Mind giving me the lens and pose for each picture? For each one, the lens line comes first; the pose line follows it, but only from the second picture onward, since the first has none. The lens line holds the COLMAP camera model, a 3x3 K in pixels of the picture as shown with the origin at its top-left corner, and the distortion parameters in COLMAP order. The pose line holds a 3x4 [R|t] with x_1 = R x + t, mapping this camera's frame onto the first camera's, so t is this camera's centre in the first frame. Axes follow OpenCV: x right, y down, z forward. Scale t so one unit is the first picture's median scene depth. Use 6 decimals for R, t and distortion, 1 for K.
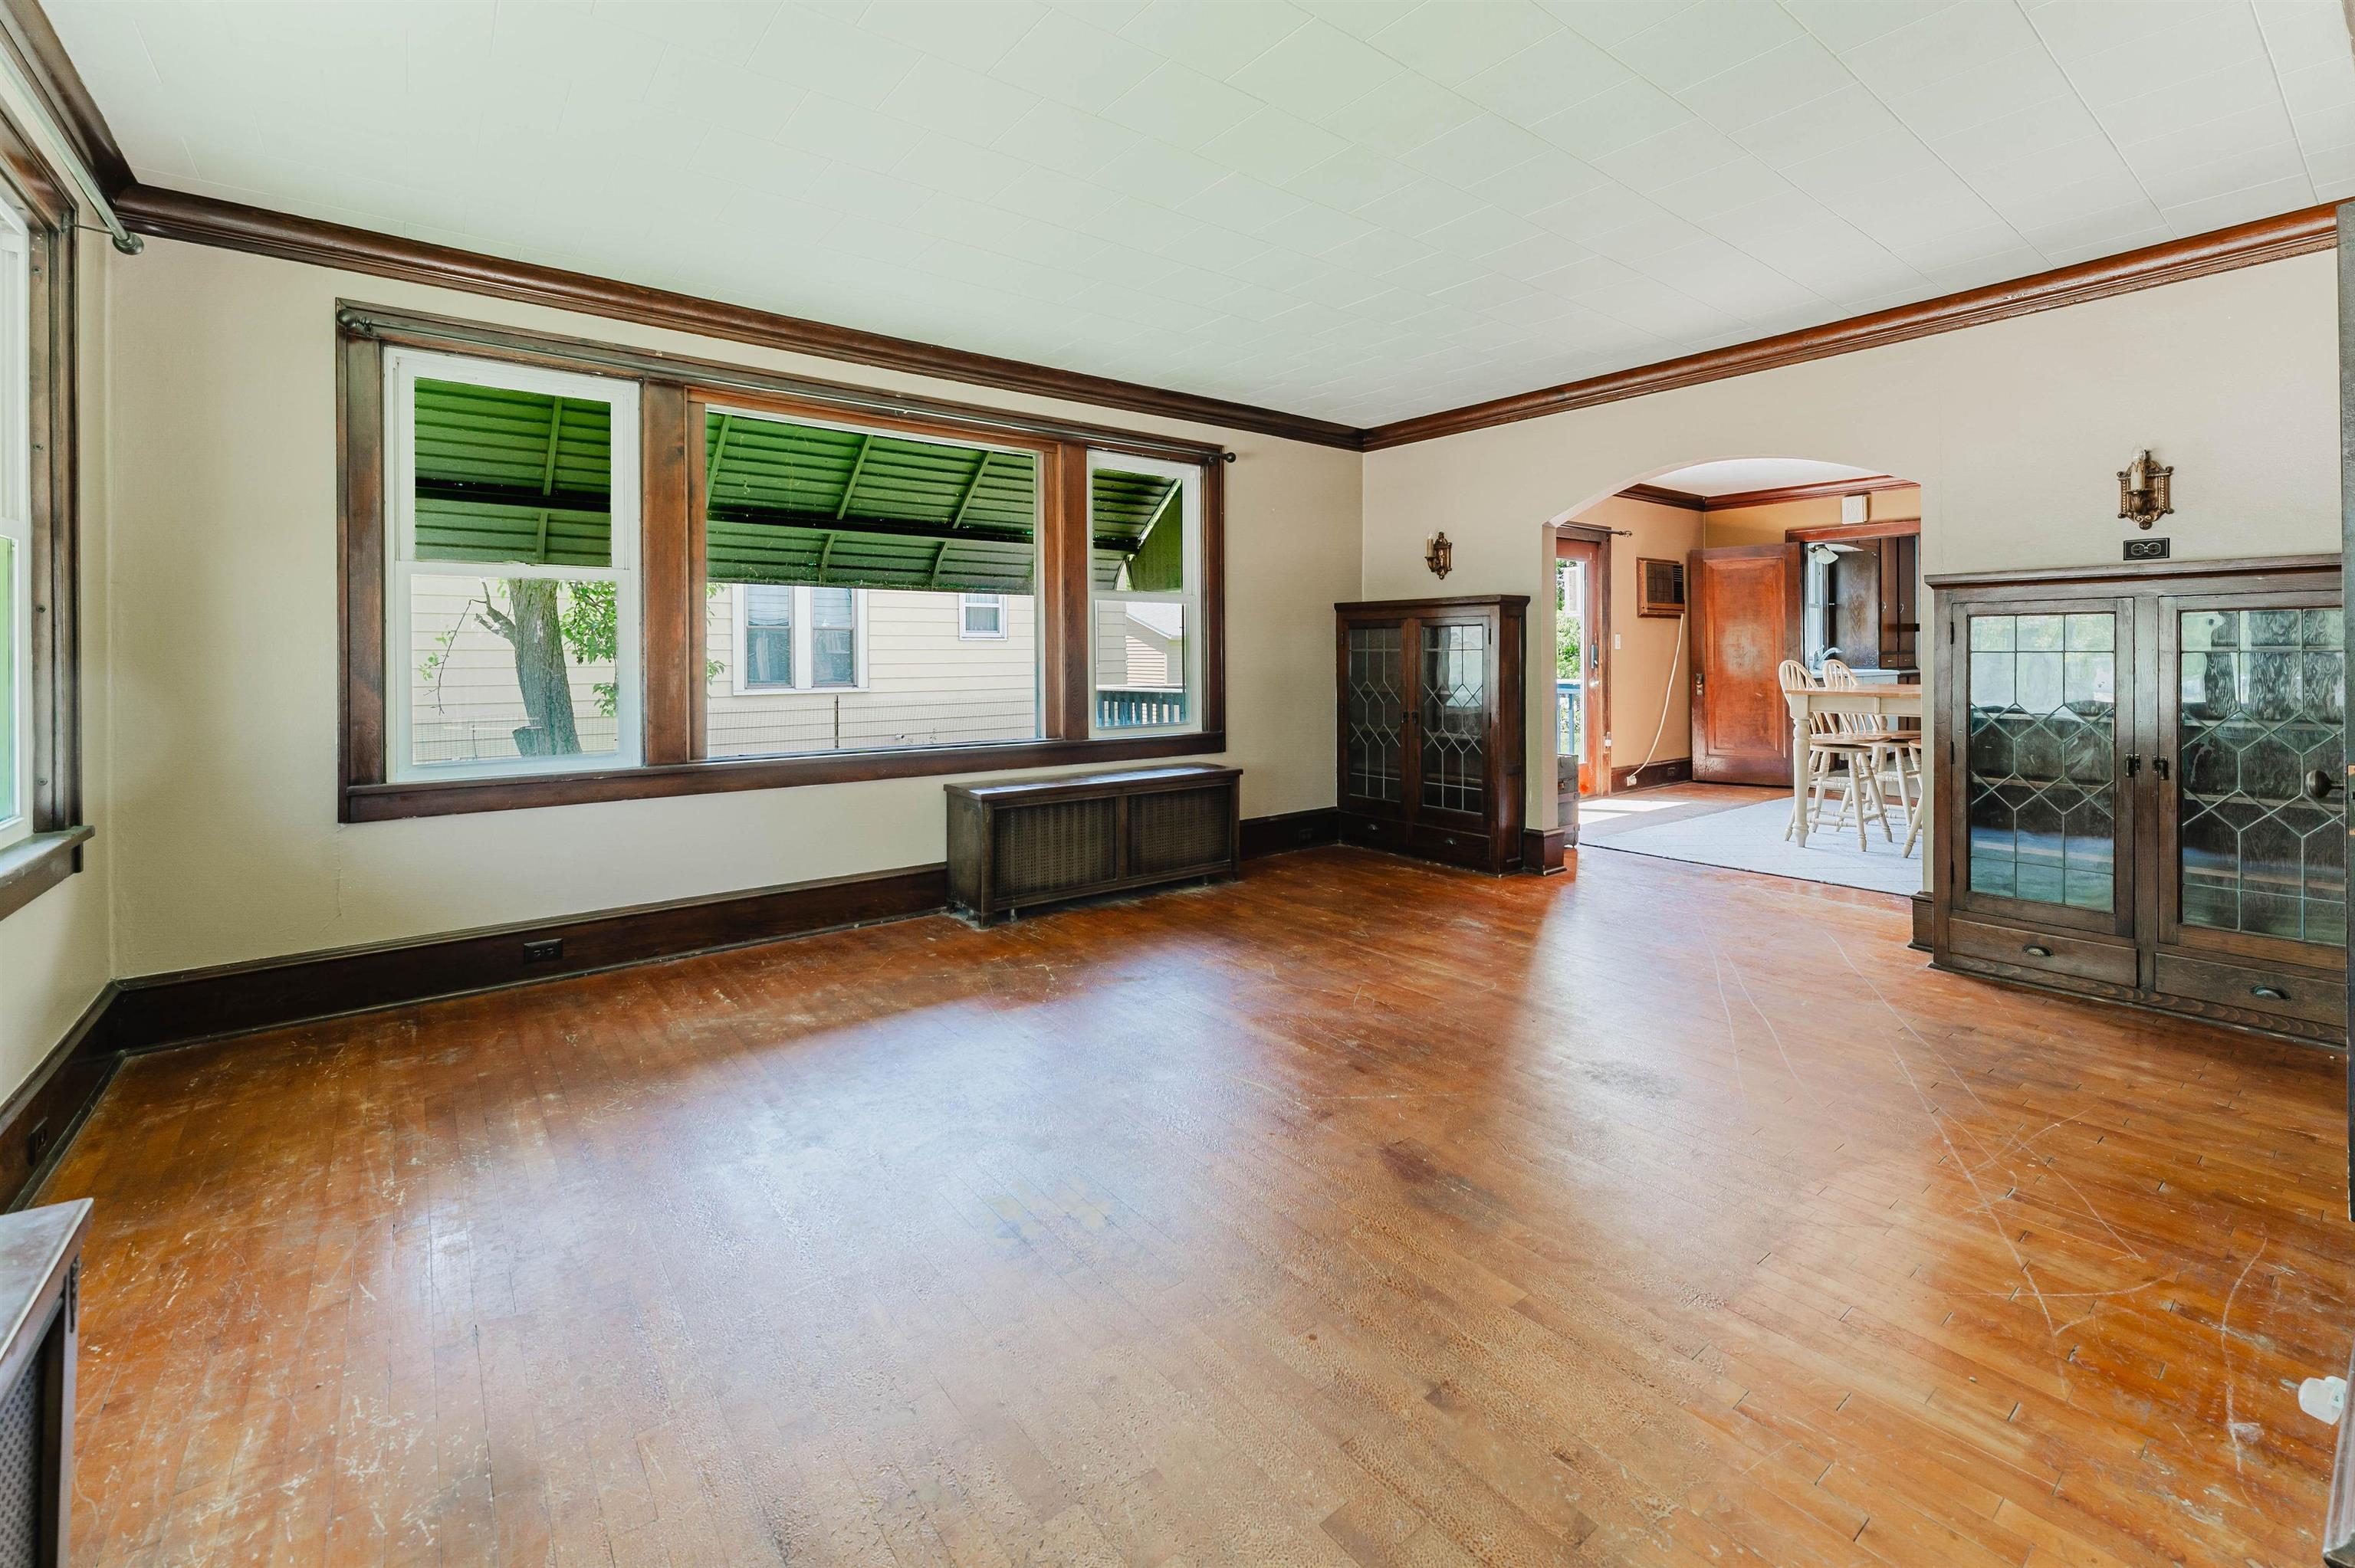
lens RADIAL K [[985.7, 0, 1188.4], [0, 985.7, 648.0], [0, 0, 1]] dist [-0.001478, -0.000197]
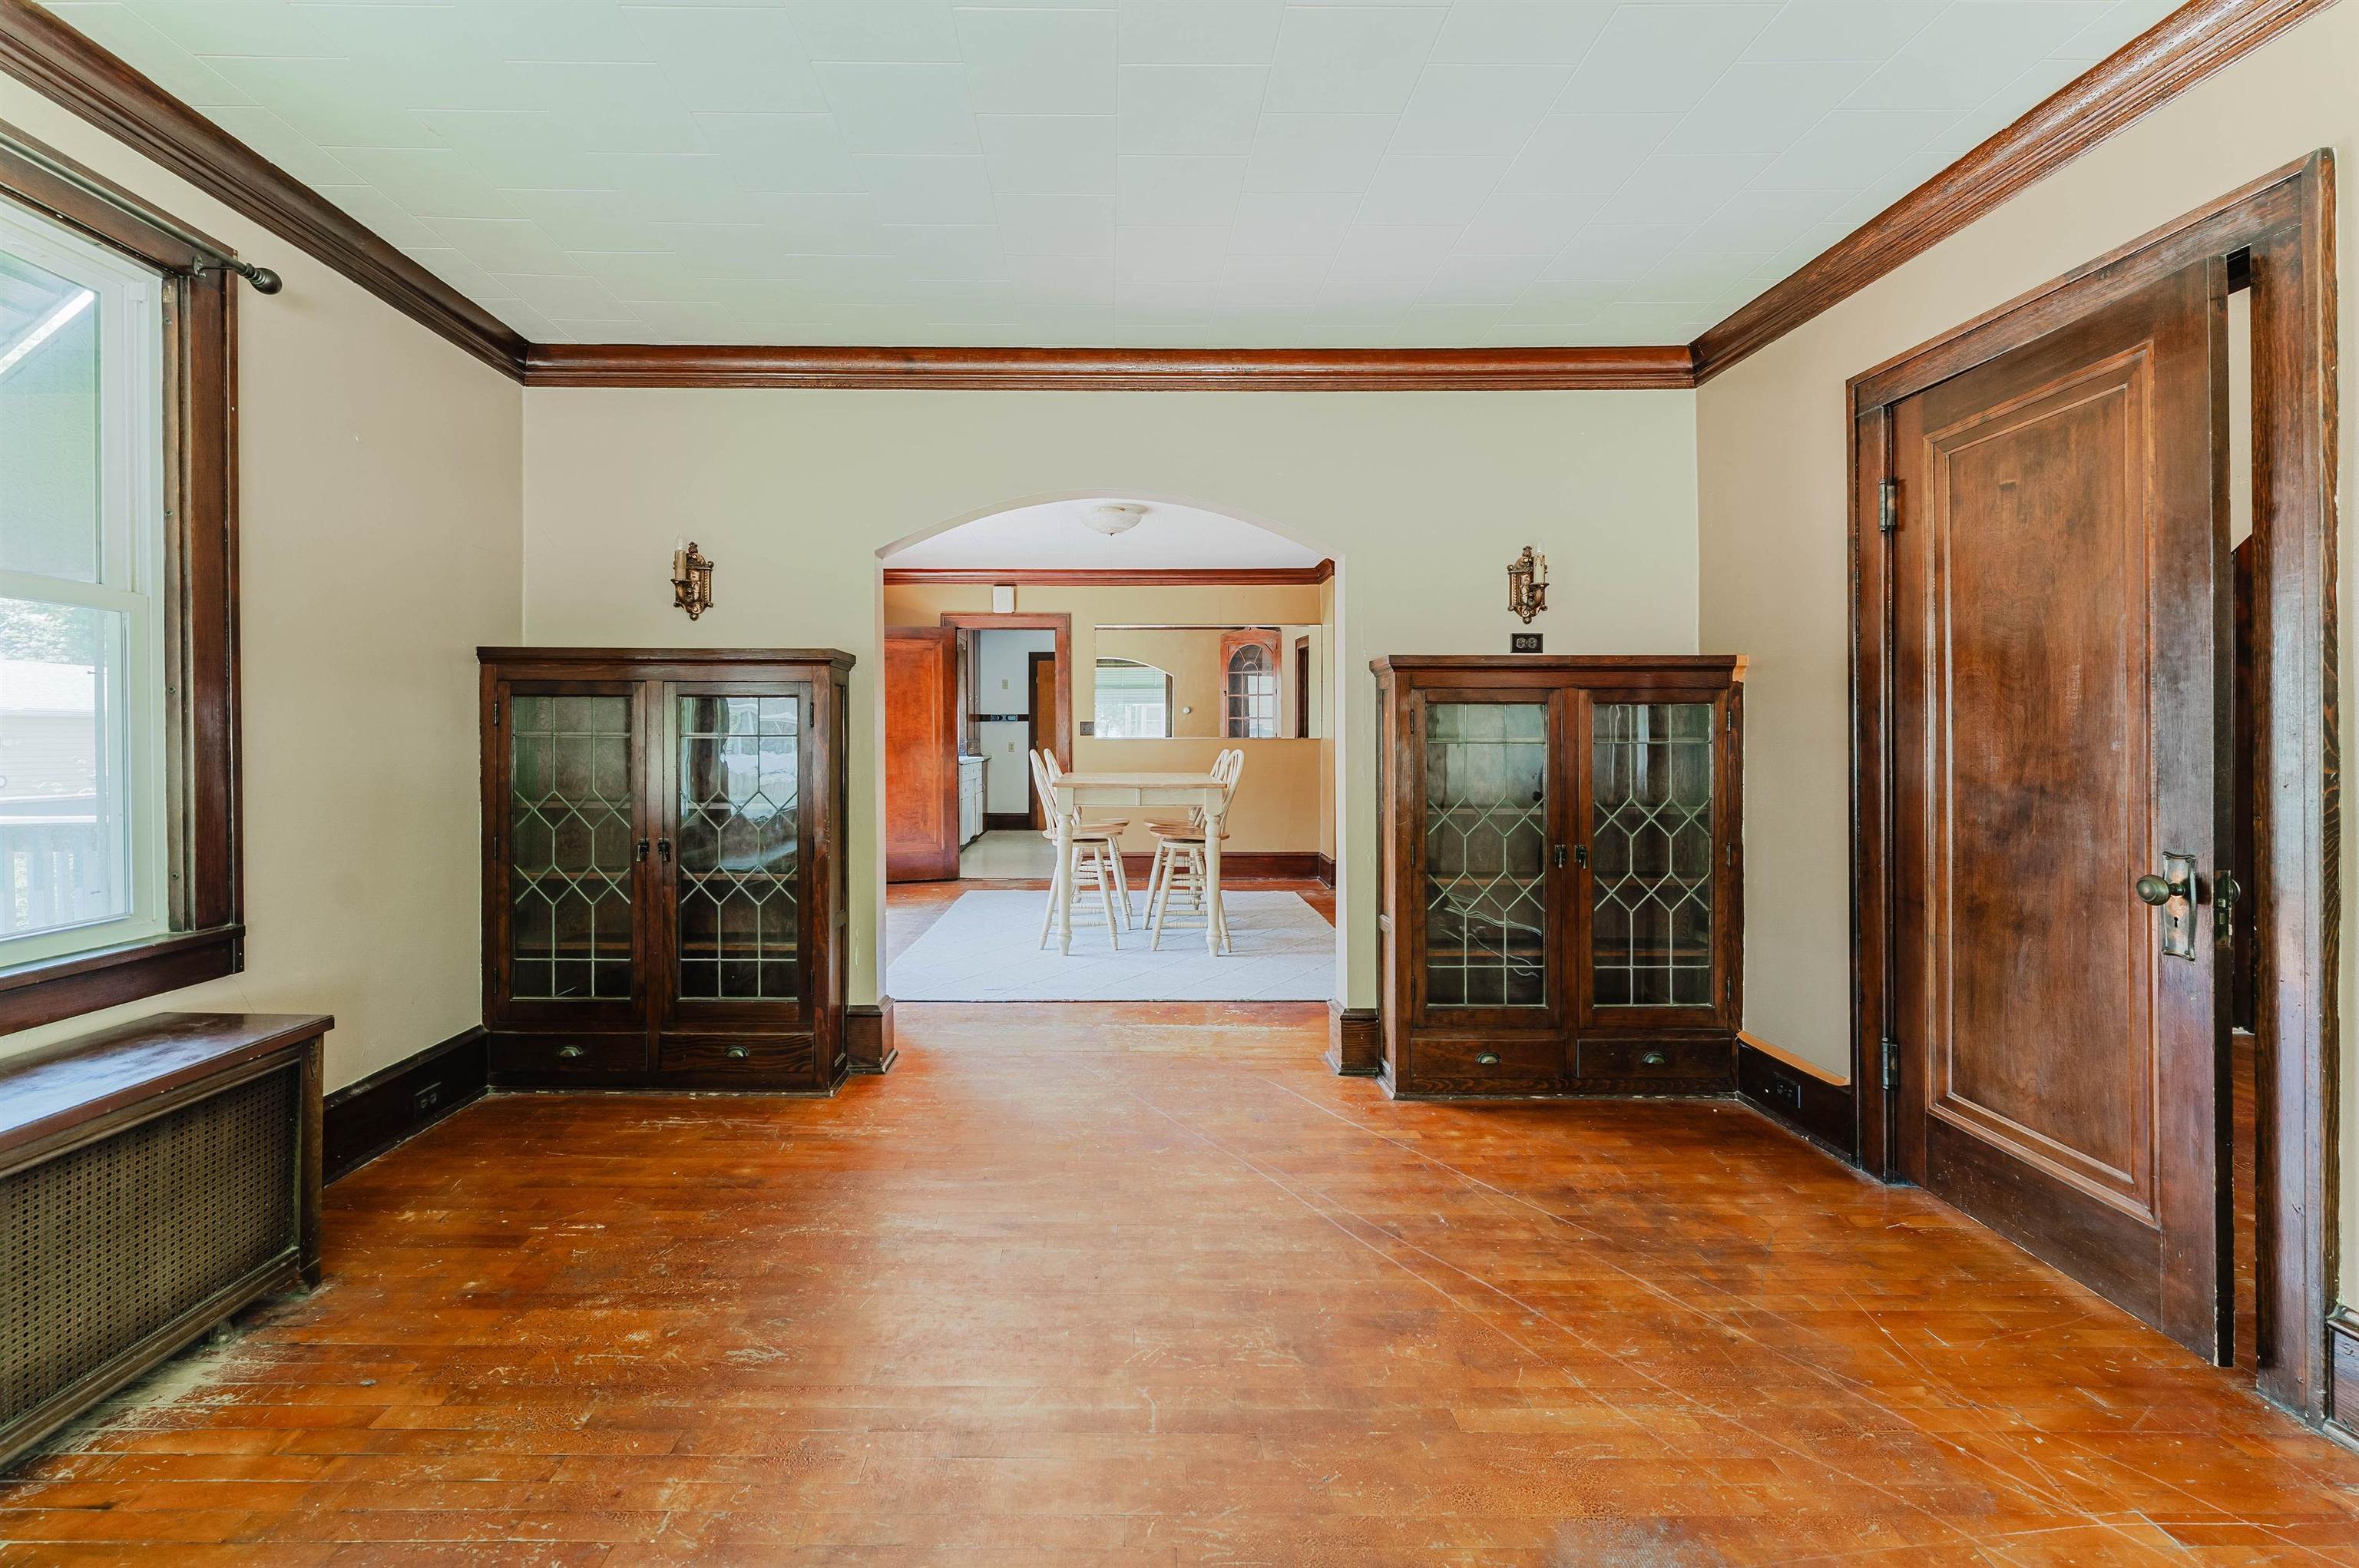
lens RADIAL K [[973.0, 0, 1118.9], [0, 973.0, 744.5], [0, 0, 1]] dist [0.000427, -0.001090]
pose [[0.615474, -0.000134, 0.788157, -0.052422], [-0.007598, 0.999953, 0.006104, 0.001893], [-0.788121, -0.009746, 0.615444, 0.386929]]
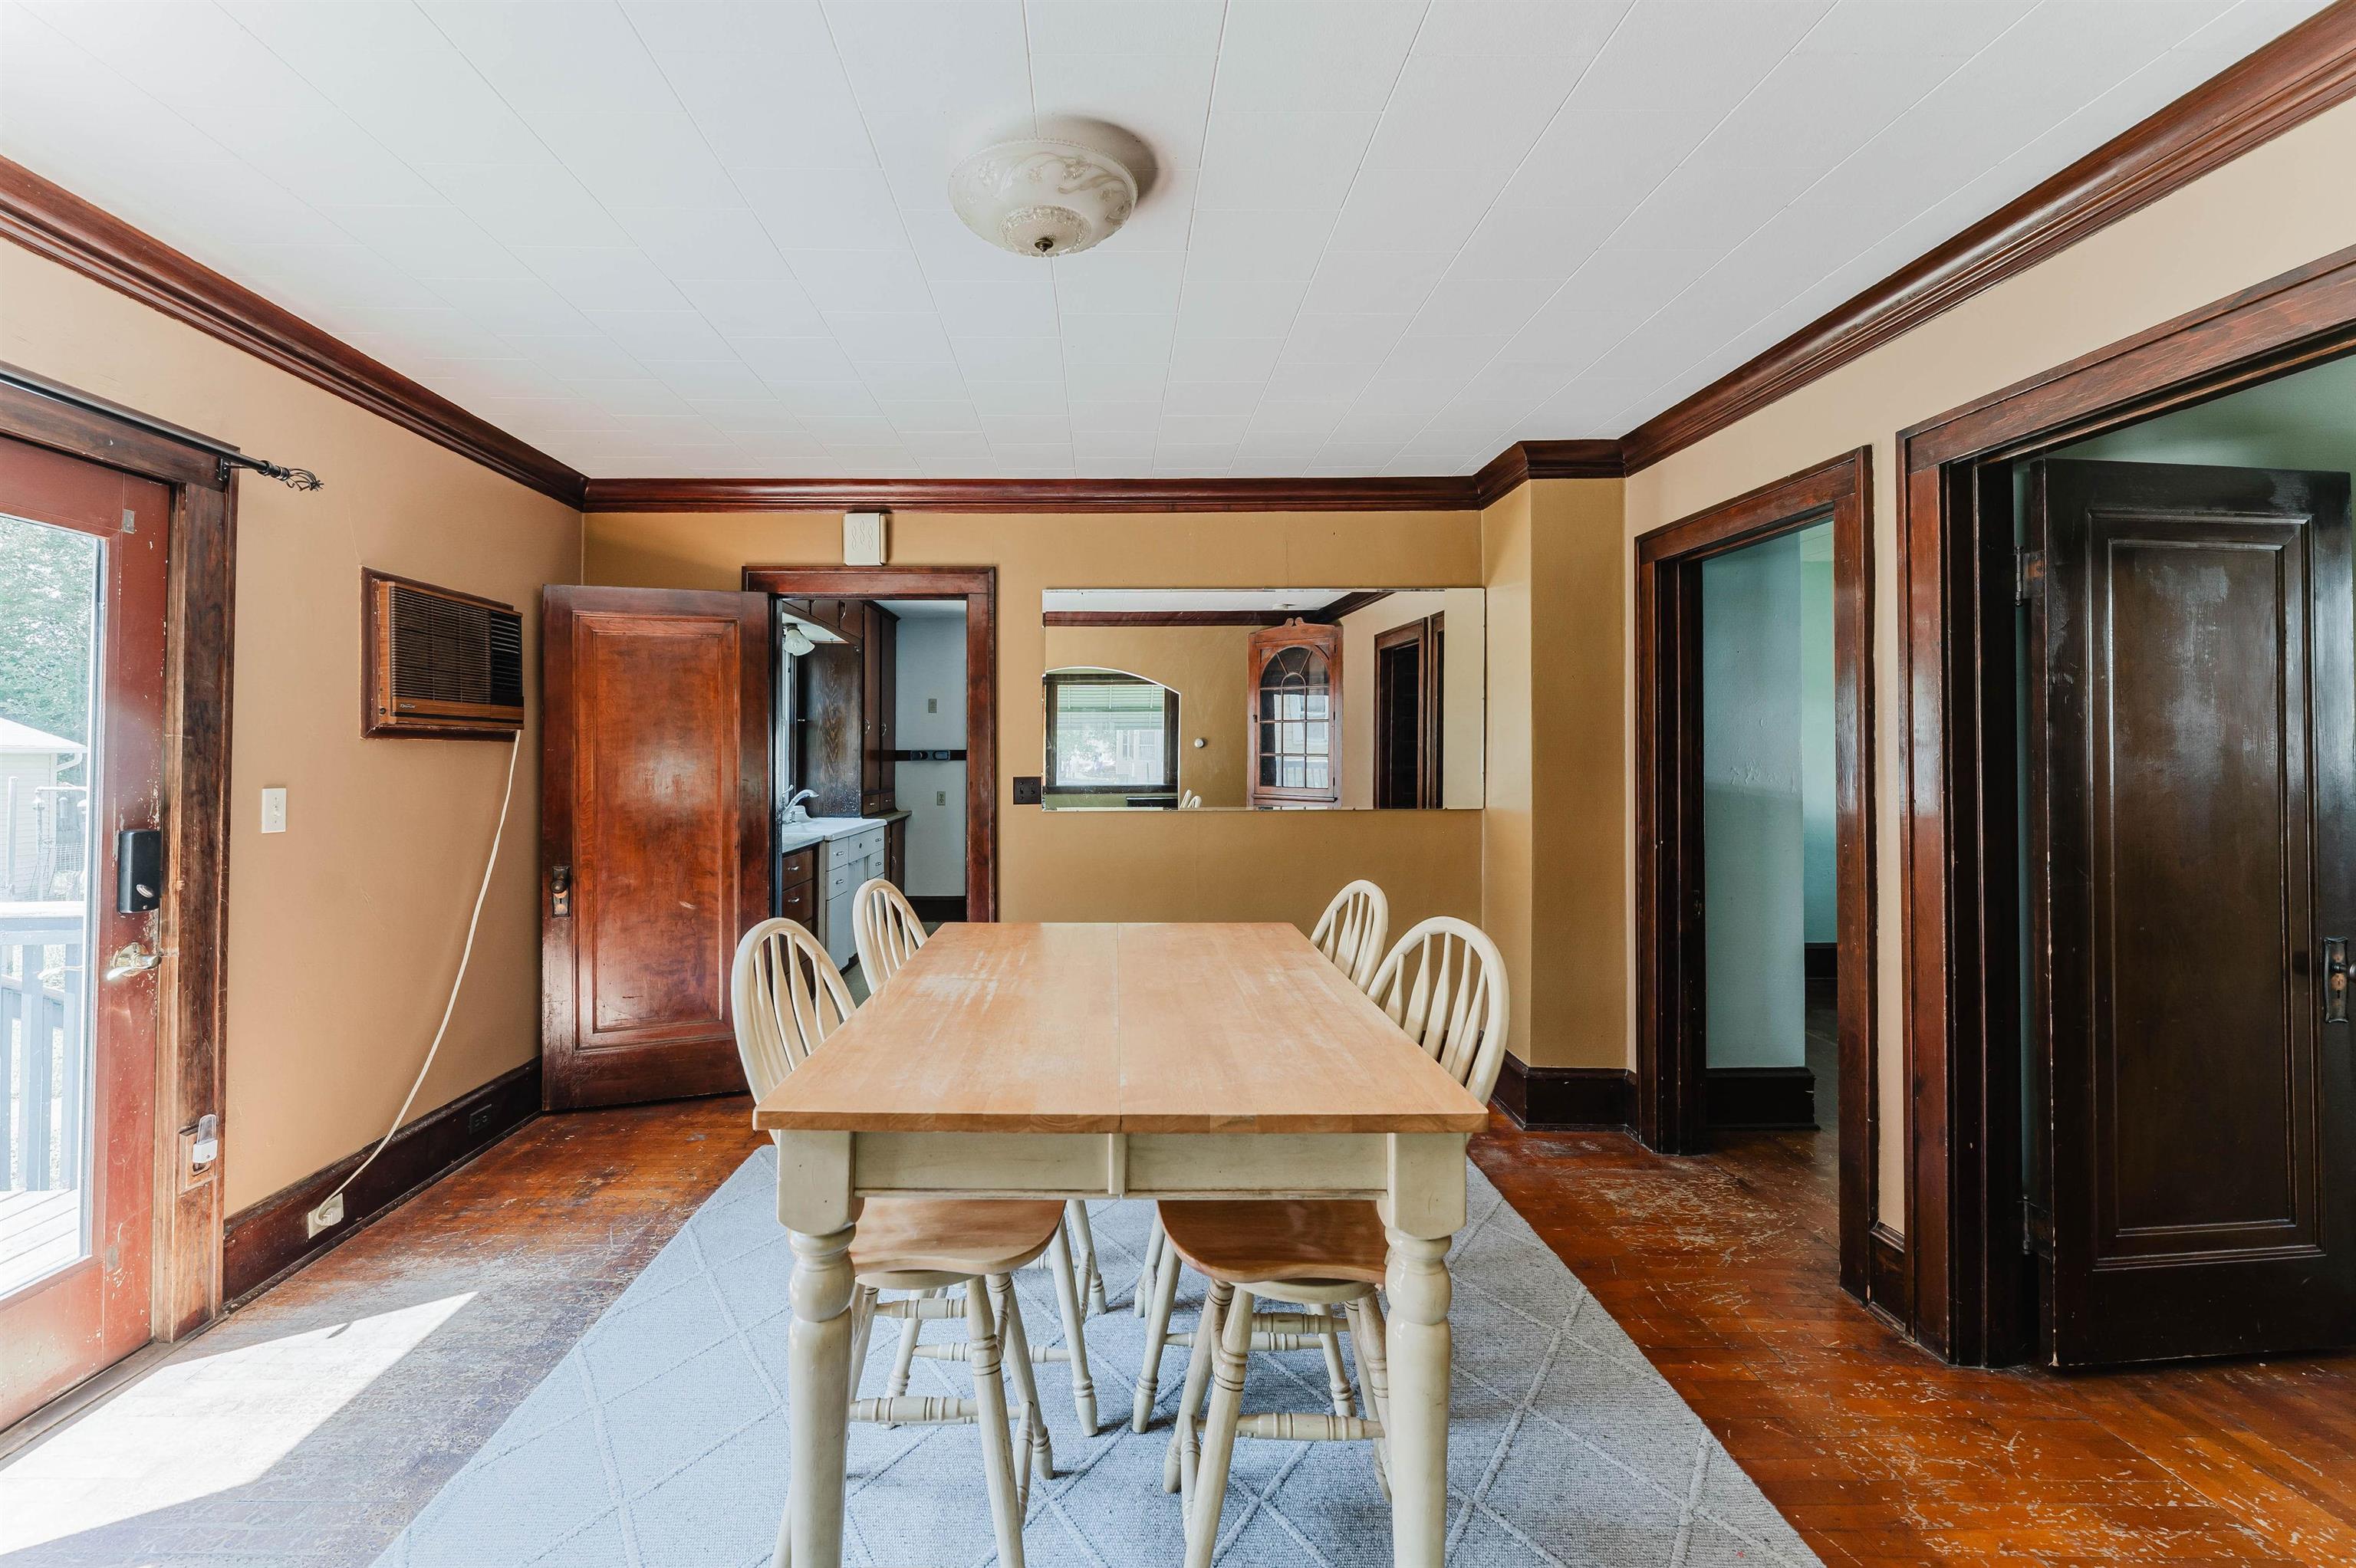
lens RADIAL K [[986.2, 0, 1115.6], [0, 986.2, 753.3], [0, 0, 1]] dist [-0.001478, -0.000197]
pose [[0.607298, 0.011684, 0.794388, 0.462570], [-0.007033, 0.999932, -0.009330, -0.032524], [-0.794443, 0.000079, 0.607339, 0.776926]]
